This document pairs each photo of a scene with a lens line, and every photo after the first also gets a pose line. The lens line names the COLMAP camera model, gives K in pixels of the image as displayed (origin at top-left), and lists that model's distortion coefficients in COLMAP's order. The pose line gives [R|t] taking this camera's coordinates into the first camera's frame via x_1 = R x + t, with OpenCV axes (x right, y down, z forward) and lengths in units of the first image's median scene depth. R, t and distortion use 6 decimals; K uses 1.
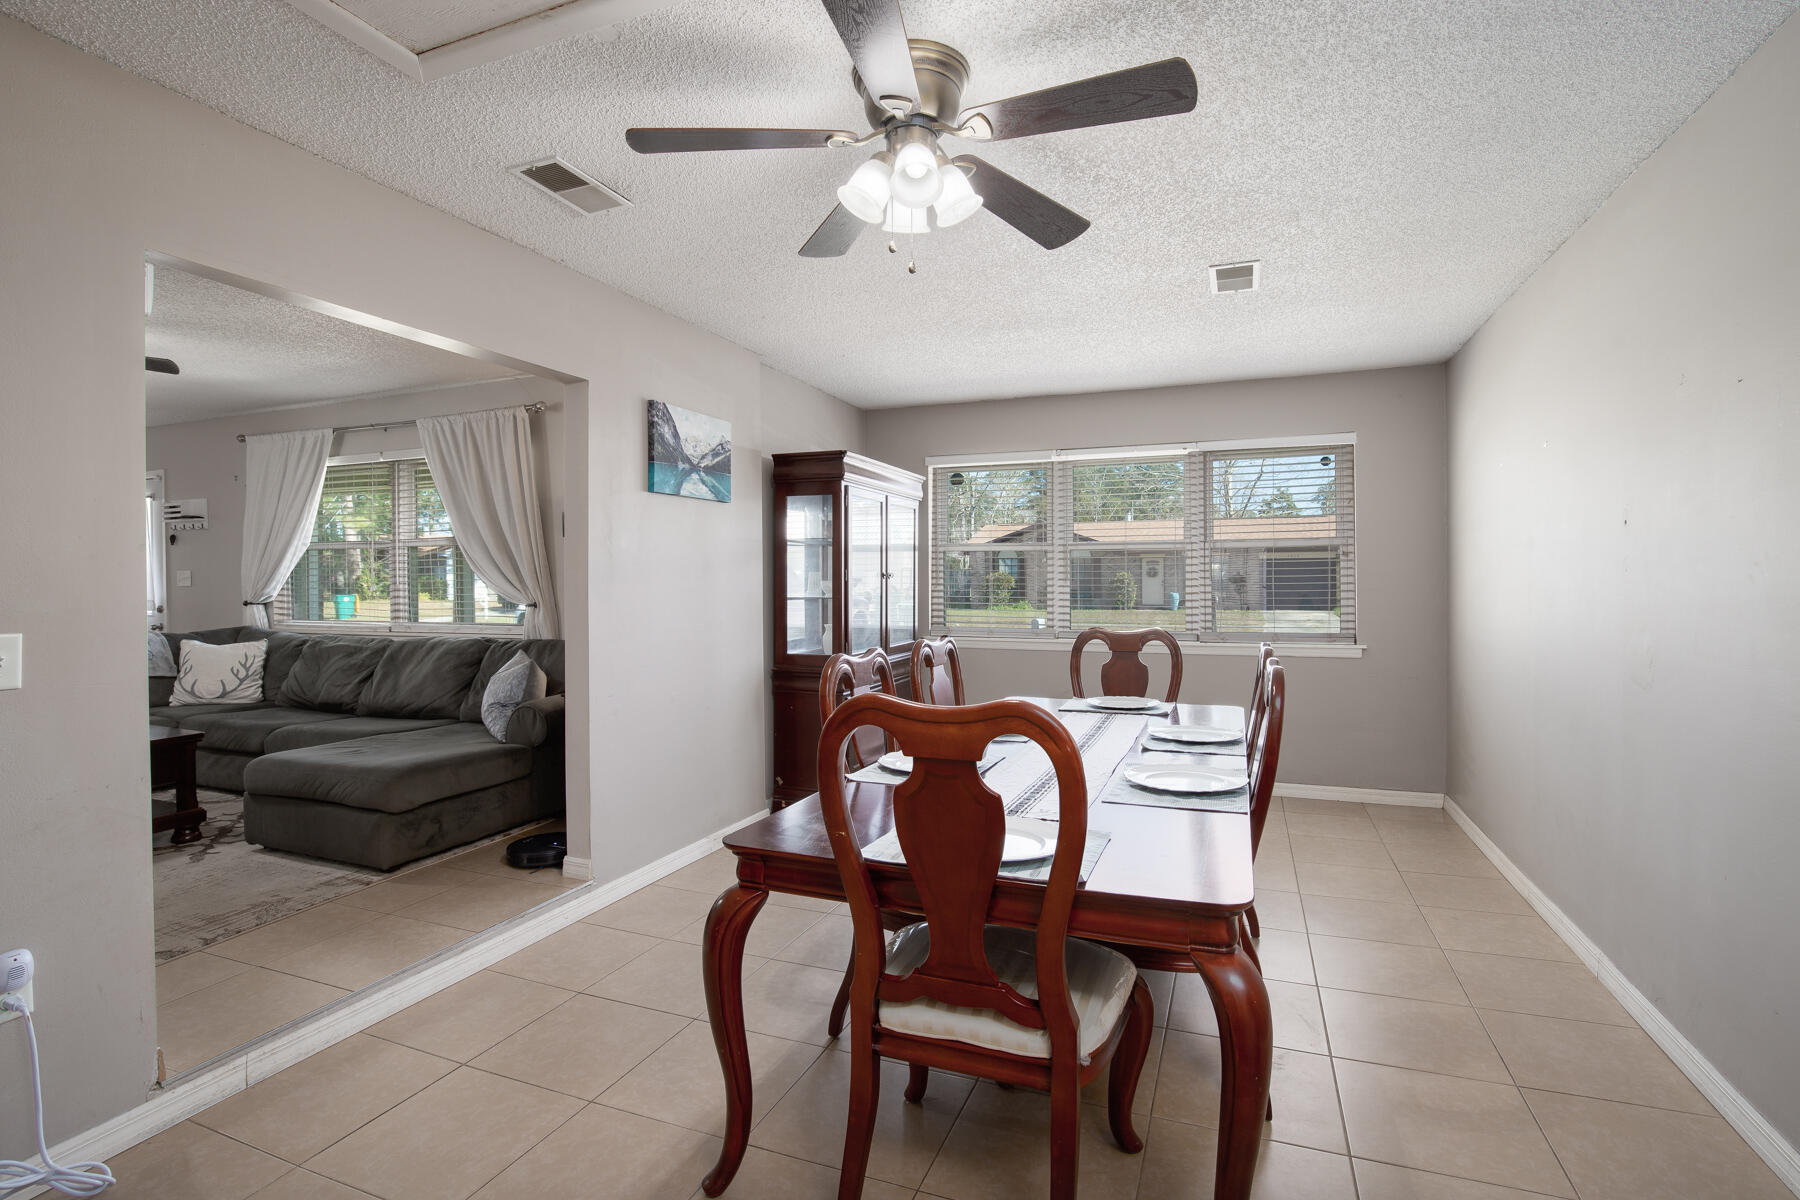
lens RADIAL K [[848.4, 0, 906.1], [0, 848.4, 603.7], [0, 0, 1]] dist [-0.022476, 0.002697]
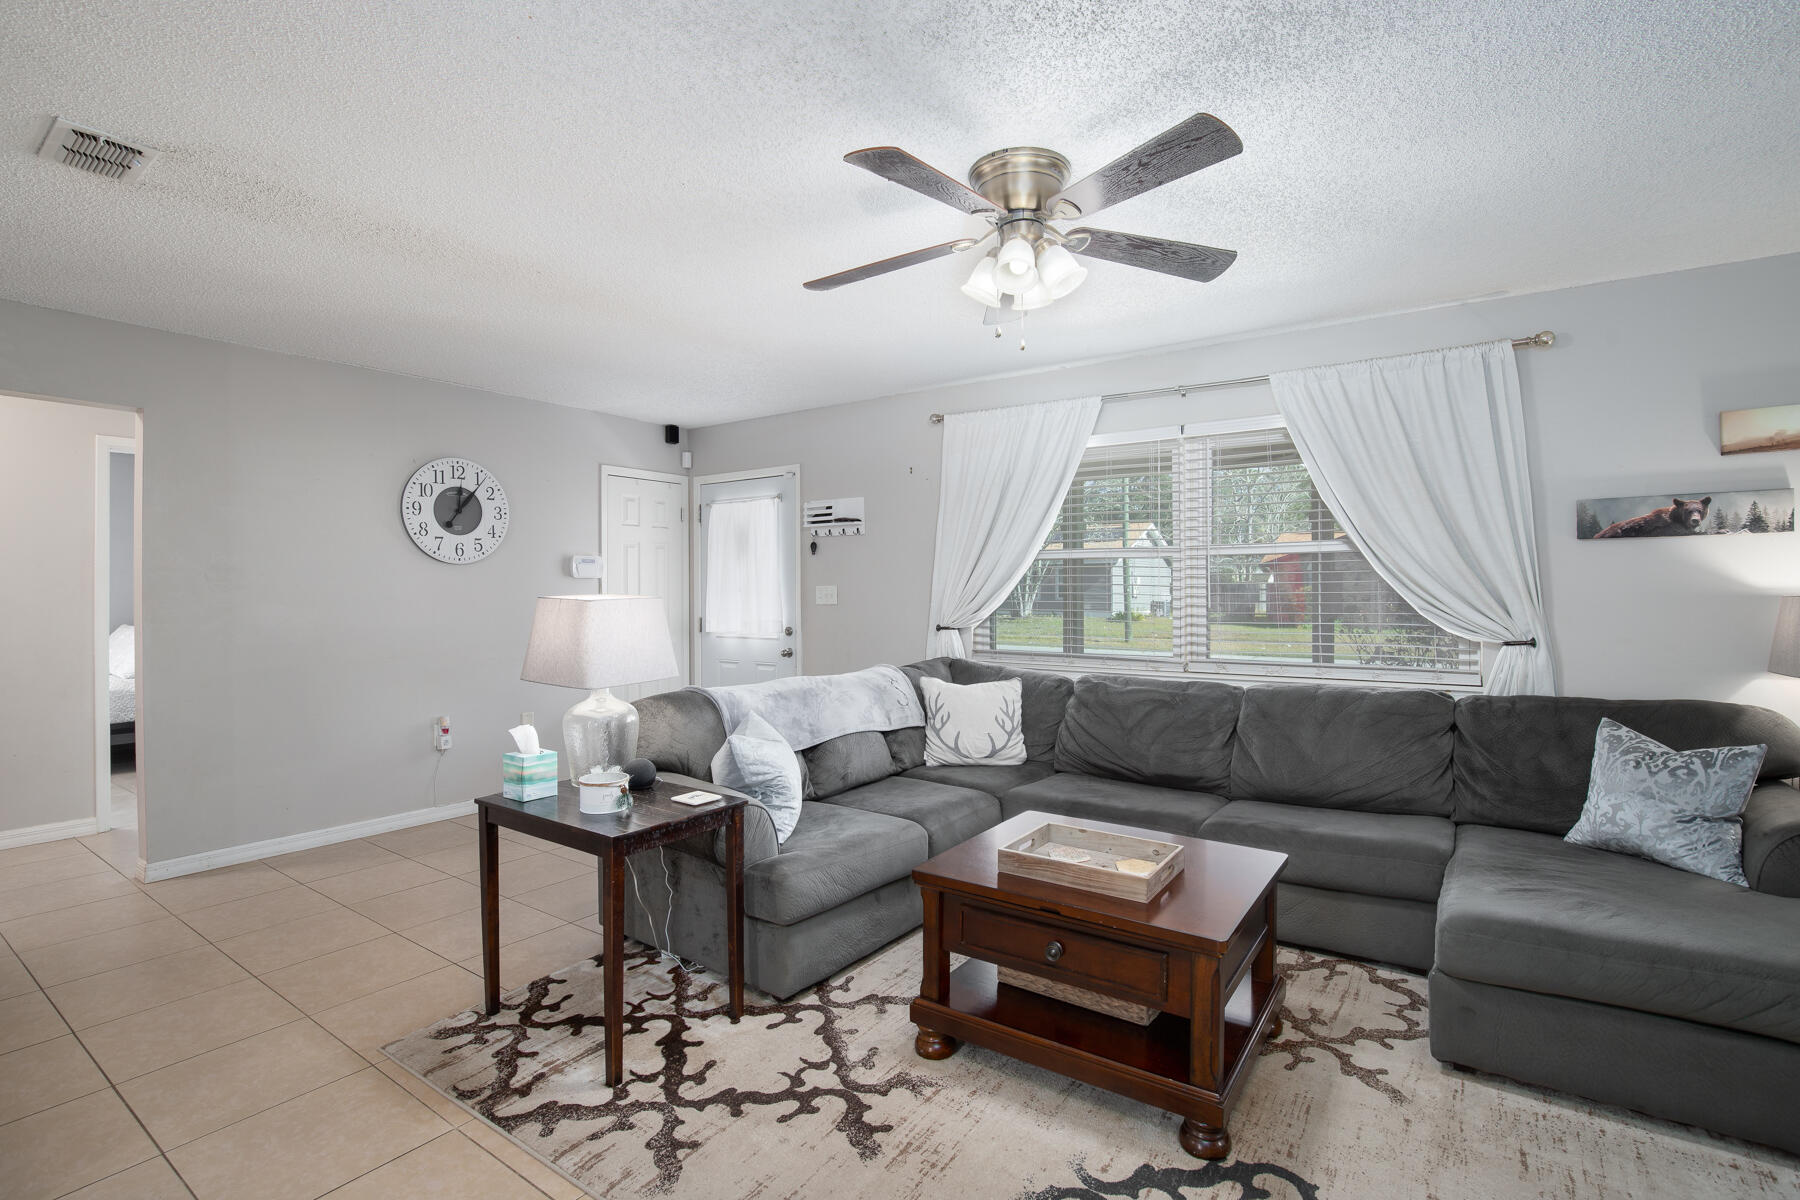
lens RADIAL K [[848.4, 0, 901.6], [0, 848.4, 605.1], [0, 0, 1]] dist [-0.022476, 0.002697]
pose [[0.973555, 0.008503, -0.228295, -0.698482], [-0.011903, 0.999838, -0.013521, -0.011650], [0.228143, 0.015881, 0.973498, 0.236898]]
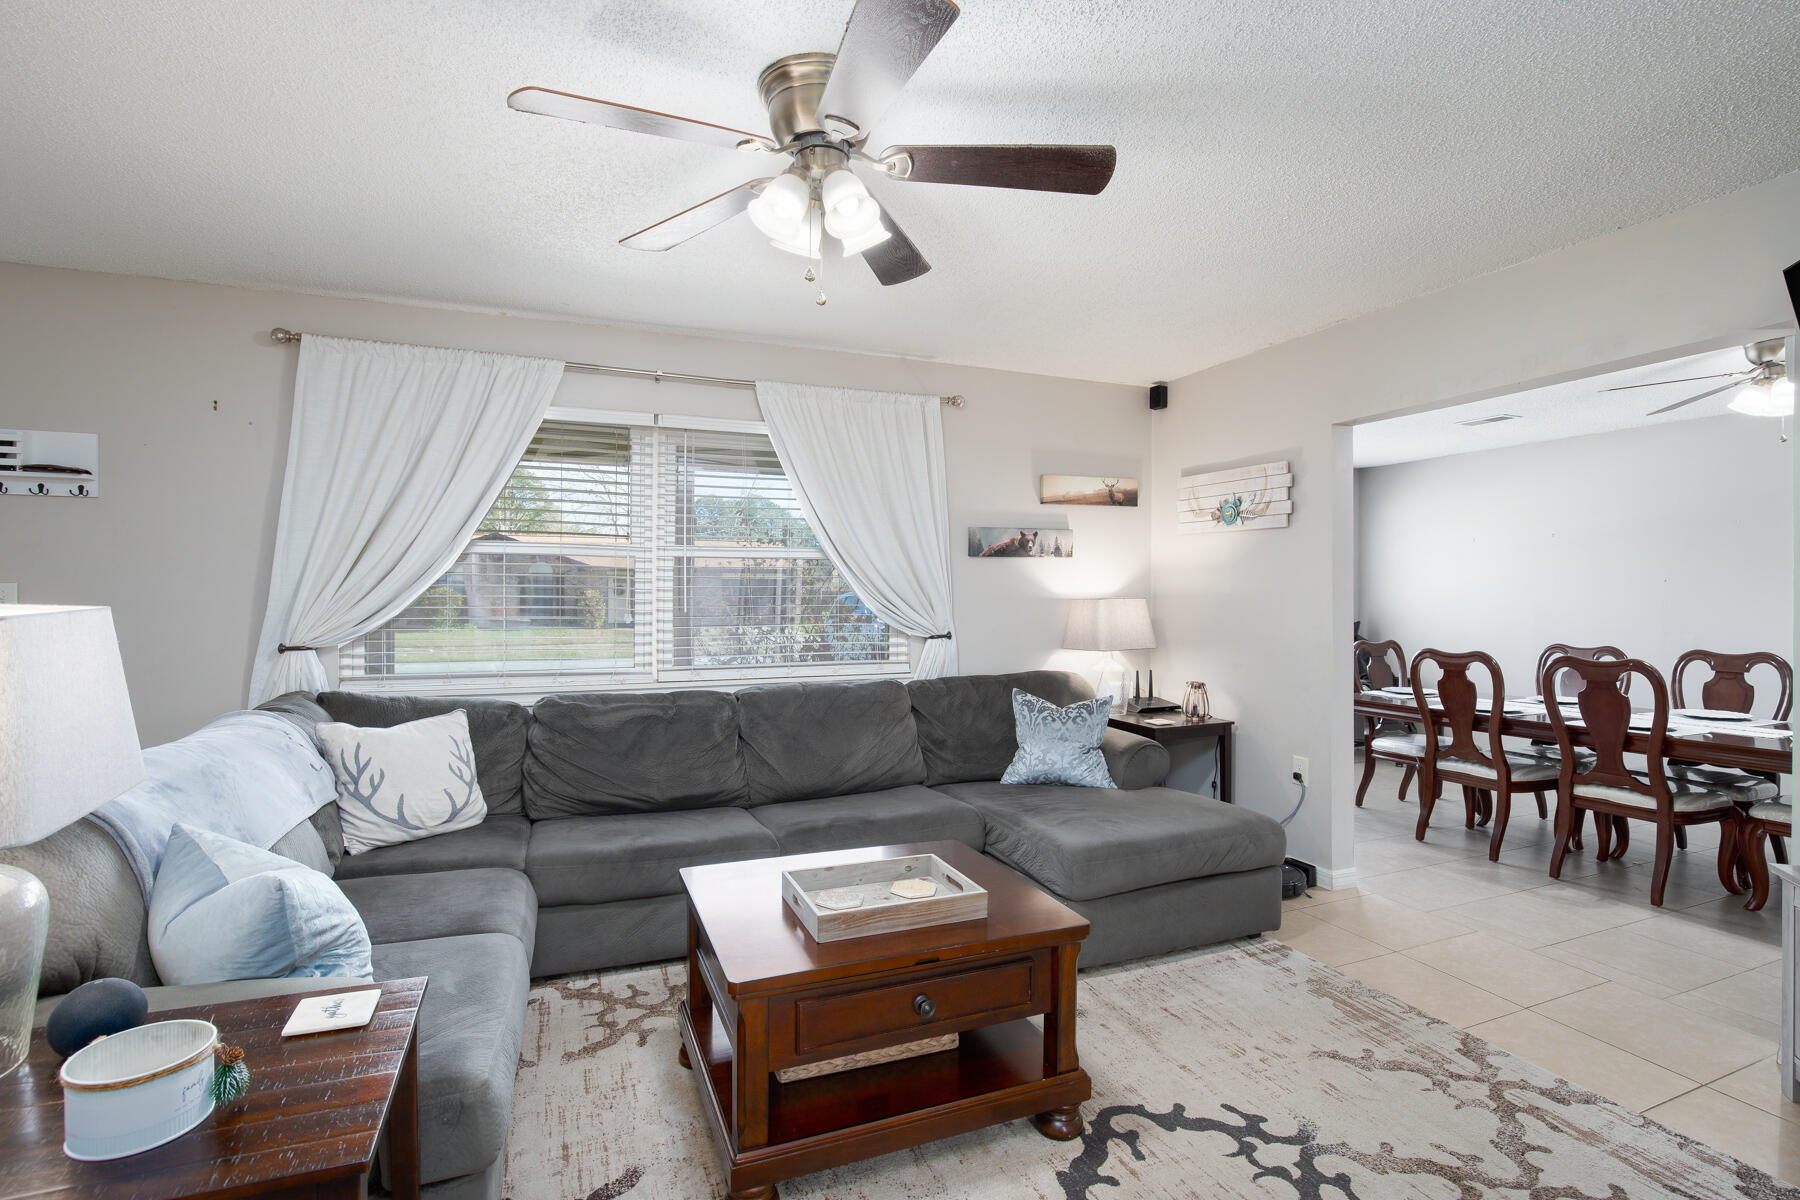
lens RADIAL K [[848.4, 0, 905.5], [0, 848.4, 597.9], [0, 0, 1]] dist [-0.022476, 0.002697]
pose [[0.720584, 0.003917, 0.693356, -0.950023], [0.014817, 0.999669, -0.021046, -0.016746], [-0.693209, 0.025438, 0.720288, 0.381553]]
